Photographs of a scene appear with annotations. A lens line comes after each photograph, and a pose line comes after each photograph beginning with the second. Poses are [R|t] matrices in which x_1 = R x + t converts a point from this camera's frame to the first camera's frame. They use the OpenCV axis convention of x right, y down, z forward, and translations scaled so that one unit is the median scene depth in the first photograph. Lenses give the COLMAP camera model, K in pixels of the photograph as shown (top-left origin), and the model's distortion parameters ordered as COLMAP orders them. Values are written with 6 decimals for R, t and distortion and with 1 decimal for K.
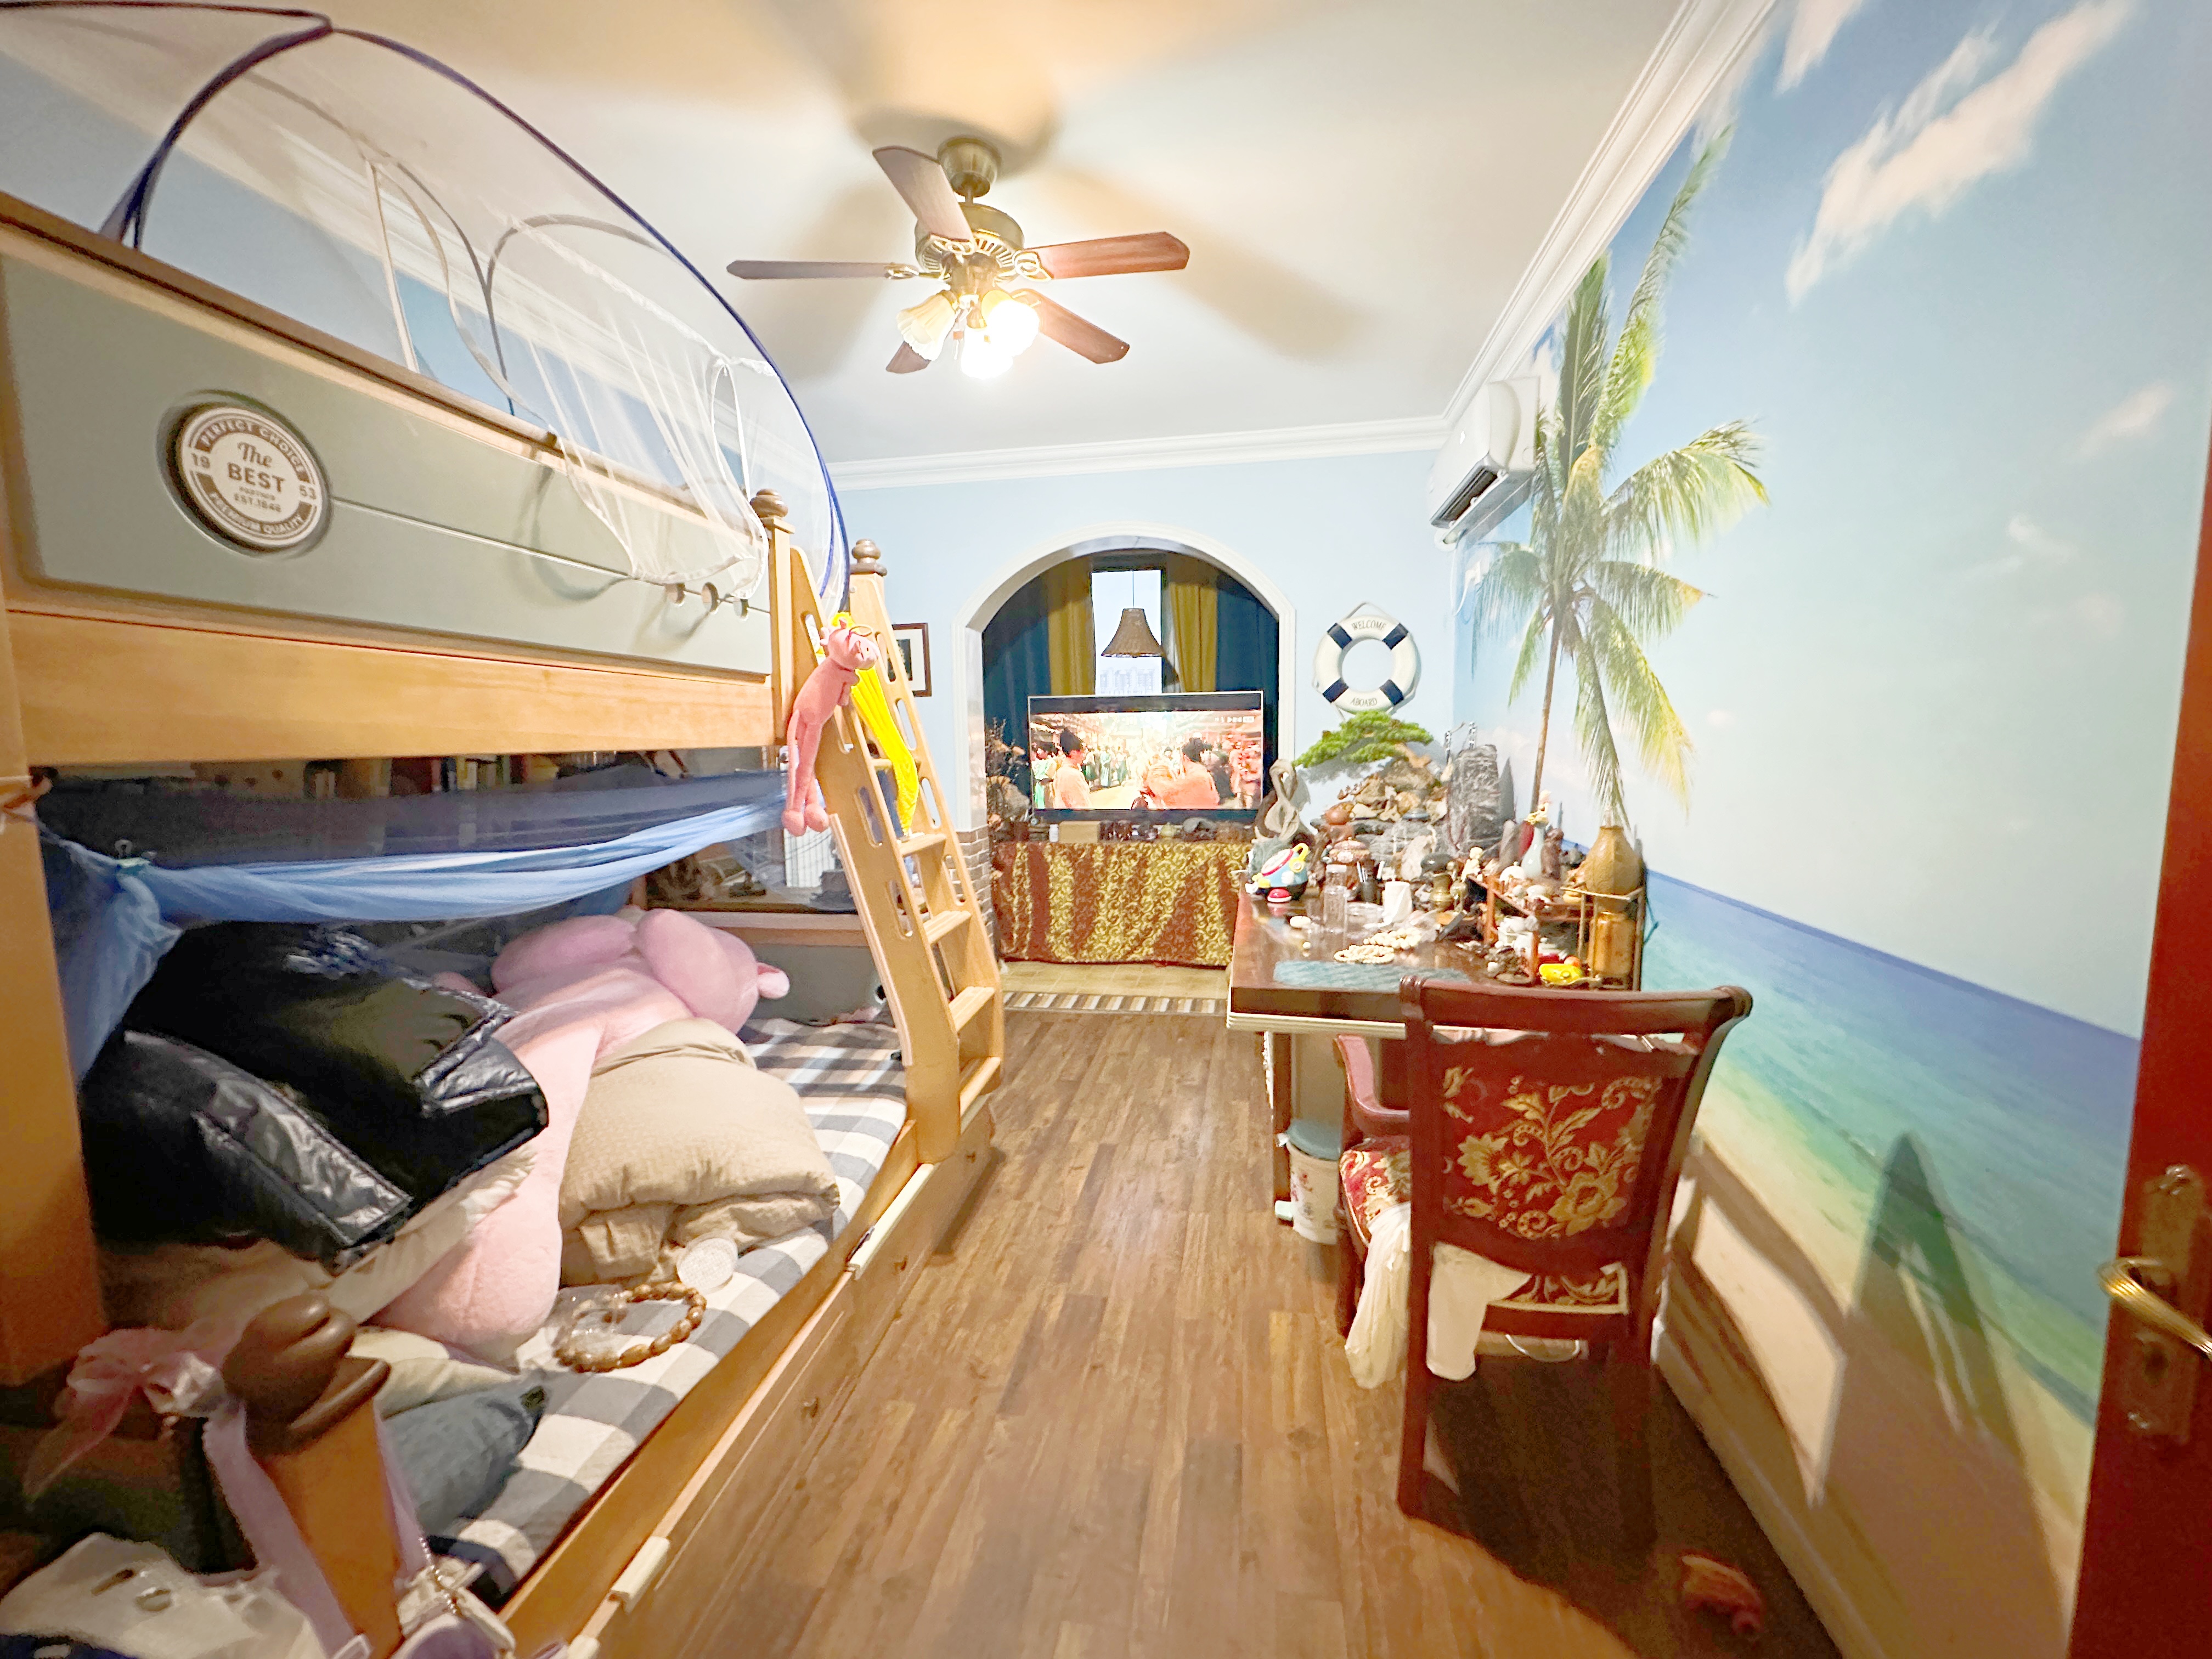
lens RADIAL K [[881.8, 0, 1107.6], [0, 881.8, 829.5], [0, 0, 1]] dist [-0.001783, -0.000061]
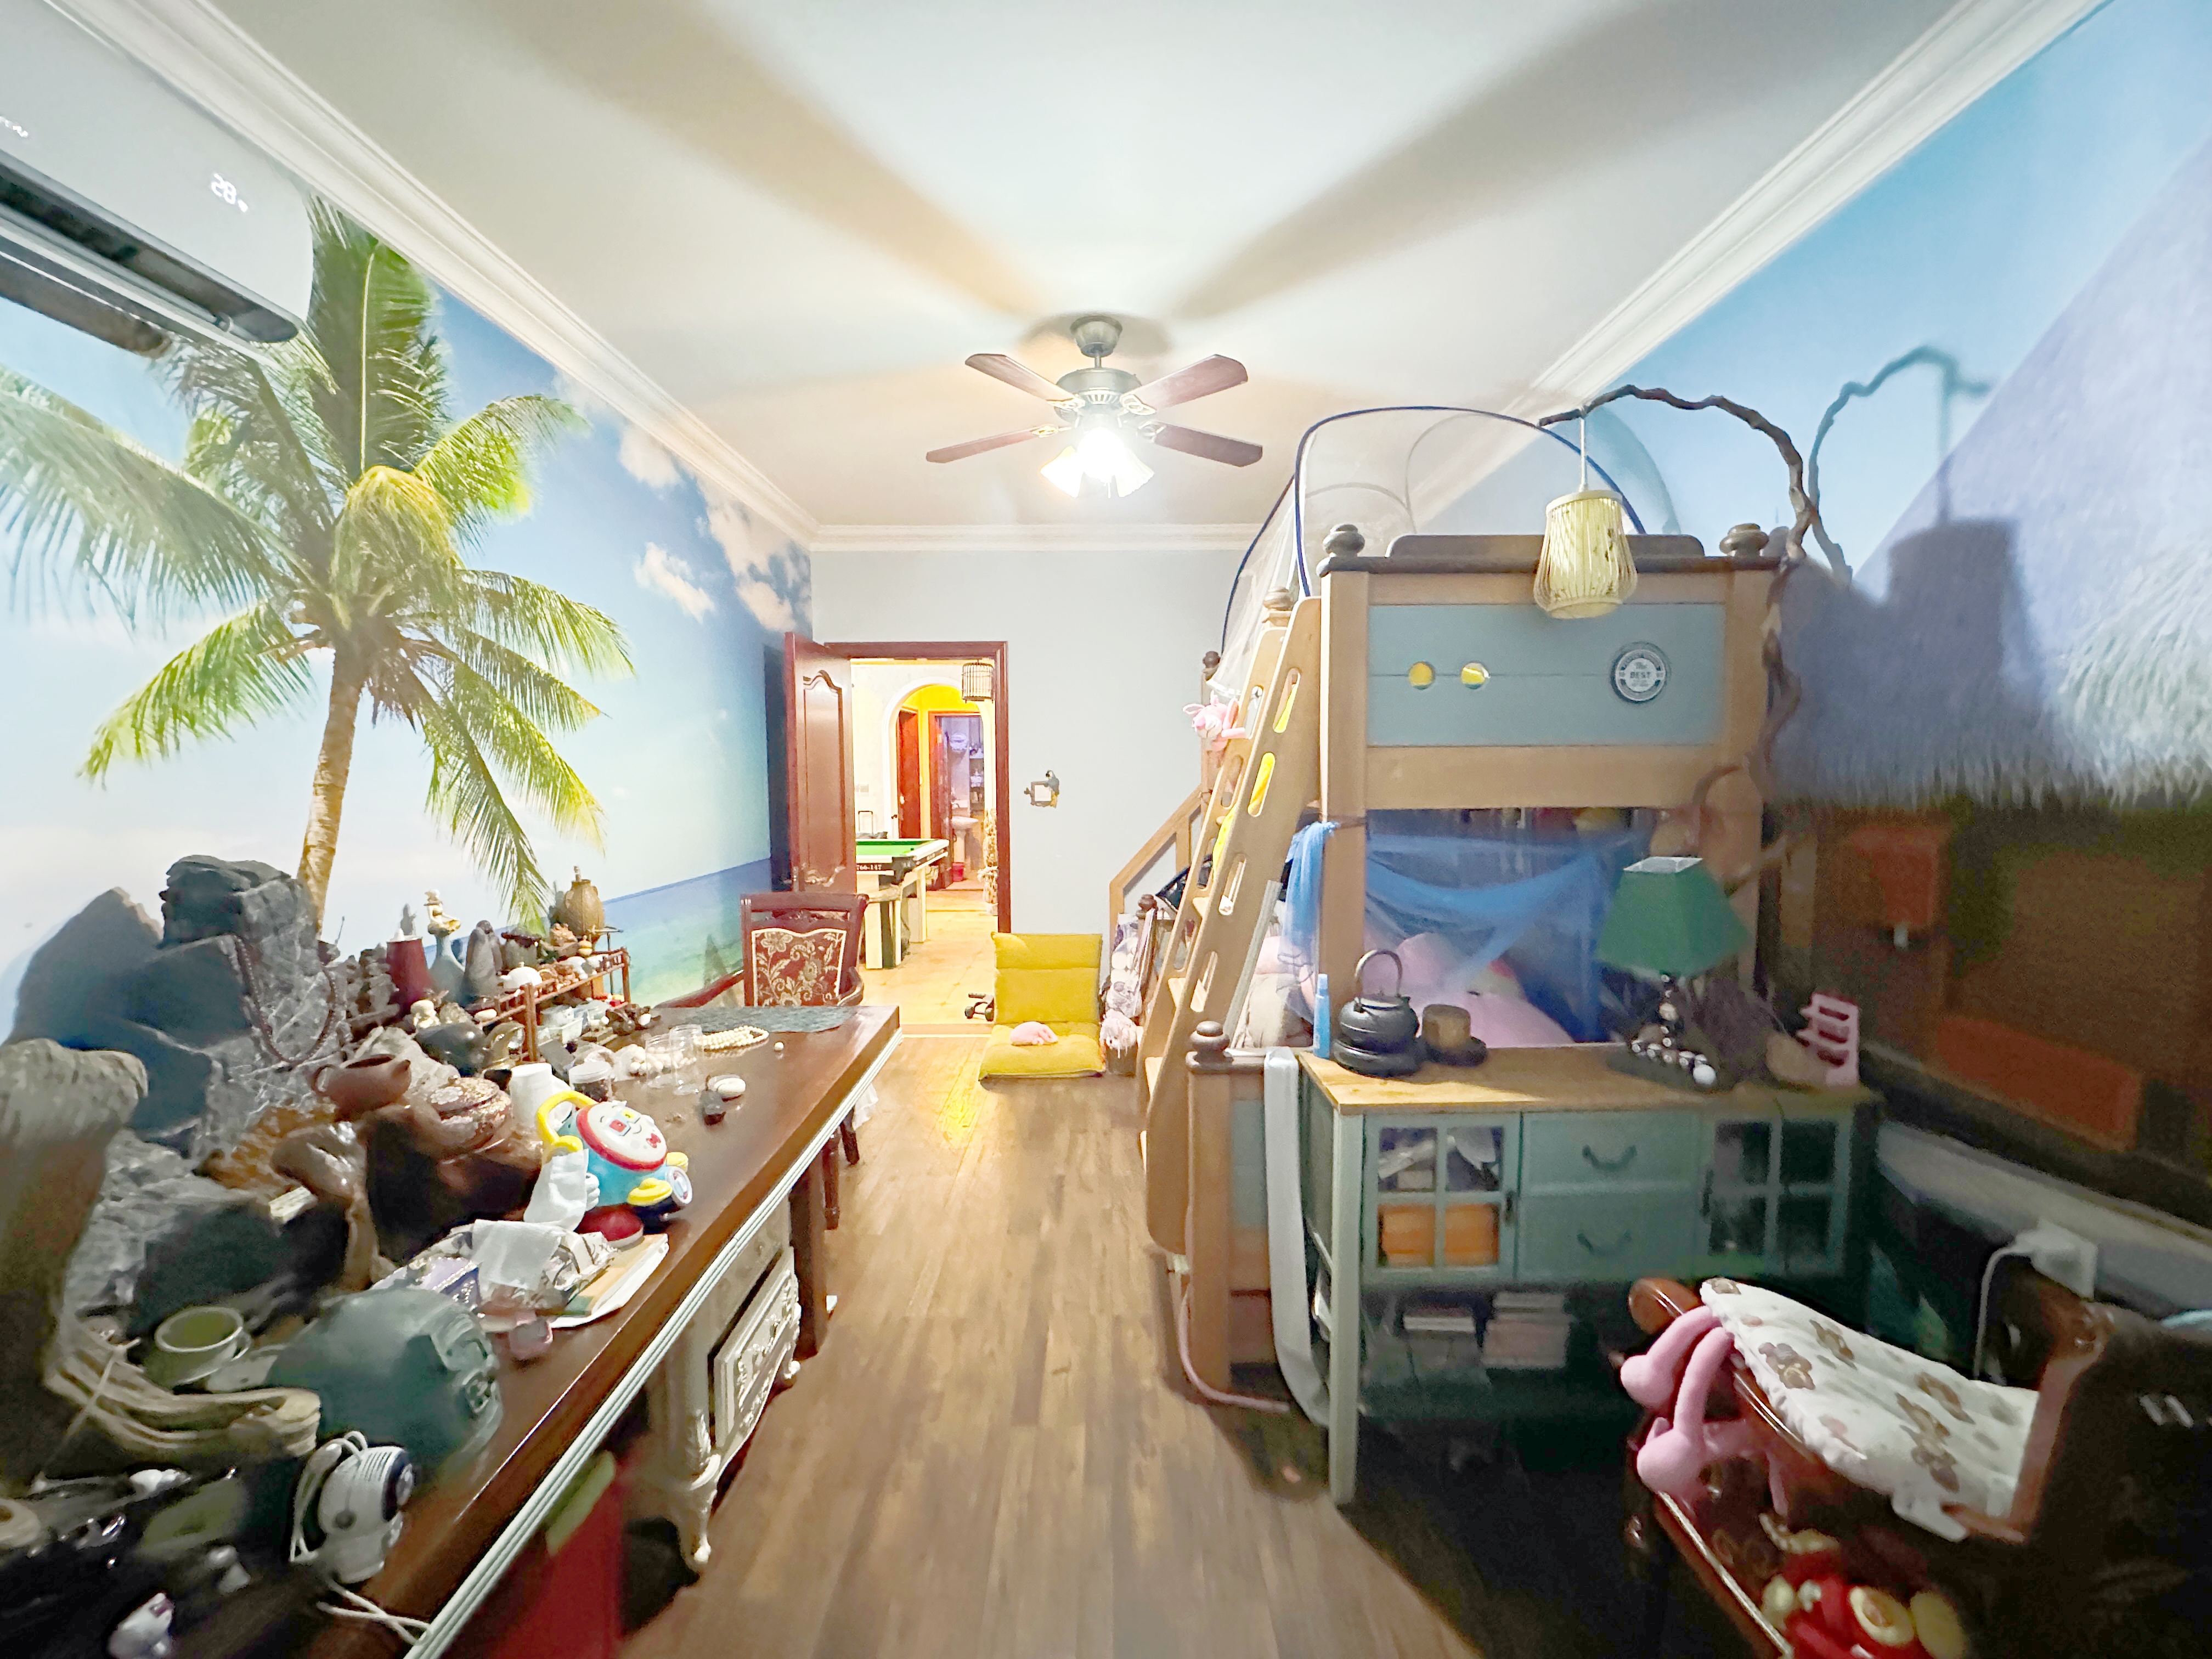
lens RADIAL K [[881.8, 0, 1106.4], [0, 881.8, 833.9], [0, 0, 1]] dist [-0.001783, -0.000061]
pose [[-0.987102, 0.031405, -0.156982, 0.046043], [0.003109, 0.984146, 0.177332, -0.292666], [0.160062, 0.174557, -0.971550, 2.384478]]
